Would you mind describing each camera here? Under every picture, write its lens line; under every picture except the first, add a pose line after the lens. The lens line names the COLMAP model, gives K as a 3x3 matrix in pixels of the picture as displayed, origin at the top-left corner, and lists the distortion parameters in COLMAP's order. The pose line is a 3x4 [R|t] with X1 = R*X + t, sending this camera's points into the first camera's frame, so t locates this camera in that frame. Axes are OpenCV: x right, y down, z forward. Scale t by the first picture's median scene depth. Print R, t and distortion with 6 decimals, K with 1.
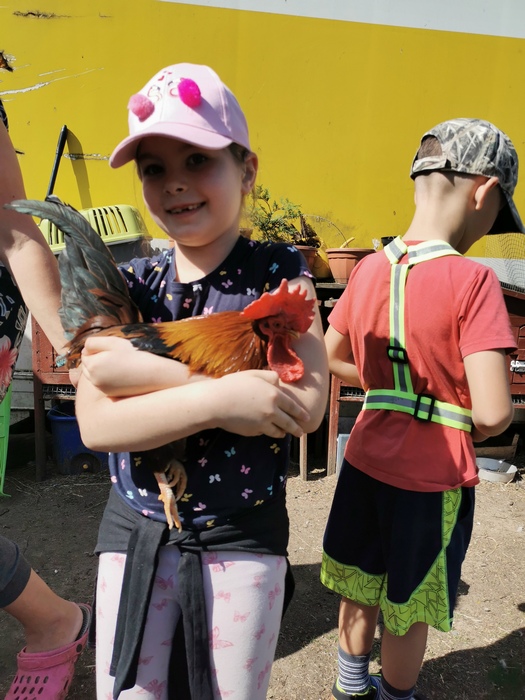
lens RADIAL K [[540.9, 0, 262.5], [0, 540.9, 350.0], [0, 0, 1]] dist [0.058109, -0.006598]
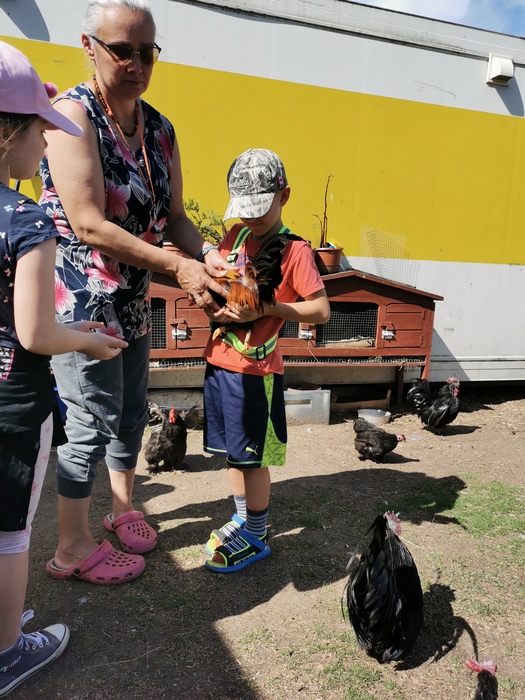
lens RADIAL K [[541.4, 0, 262.5], [0, 541.4, 350.0], [0, 0, 1]] dist [0.034535, -0.001571]
pose [[0.977747, -0.039307, 0.206072, -0.112621], [0.044631, 0.998778, -0.021249, 0.077090], [-0.204985, 0.029974, 0.978306, -0.244437]]
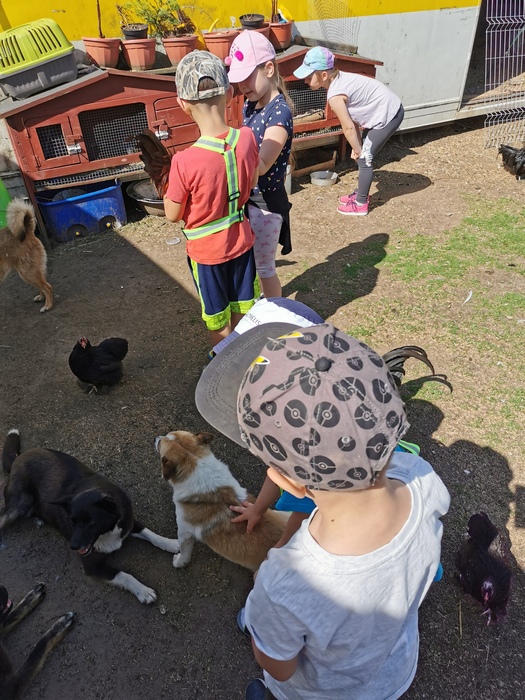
lens RADIAL K [[550.0, 0, 262.5], [0, 550.0, 350.0], [0, 0, 1]] dist [0.066194, -0.088724]
pose [[0.920675, -0.283956, 0.267817, -0.329992], [0.124731, 0.864183, 0.487473, -0.163186], [-0.369864, -0.415400, 0.831050, -0.499152]]
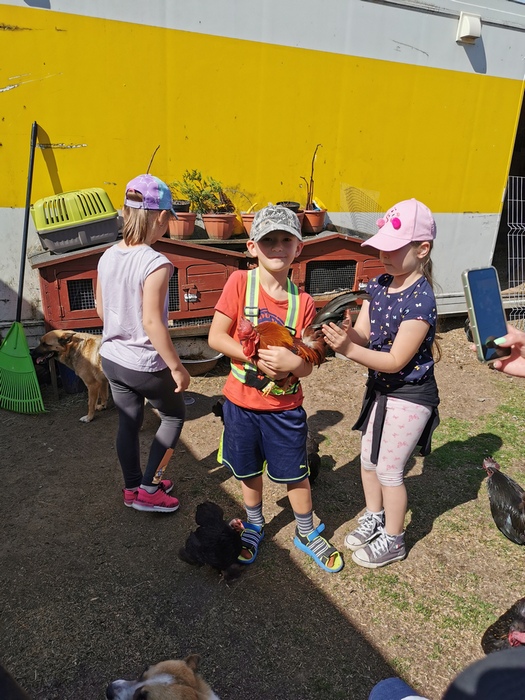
lens RADIAL K [[541.7, 0, 259.7], [0, 541.7, 345.9], [0, 0, 1]] dist [0.030757, -0.008704]
pose [[0.946839, -0.110506, 0.302132, -0.298451], [0.053952, 0.980396, 0.189505, -0.114384], [-0.317150, -0.163130, 0.934240, -0.381888]]
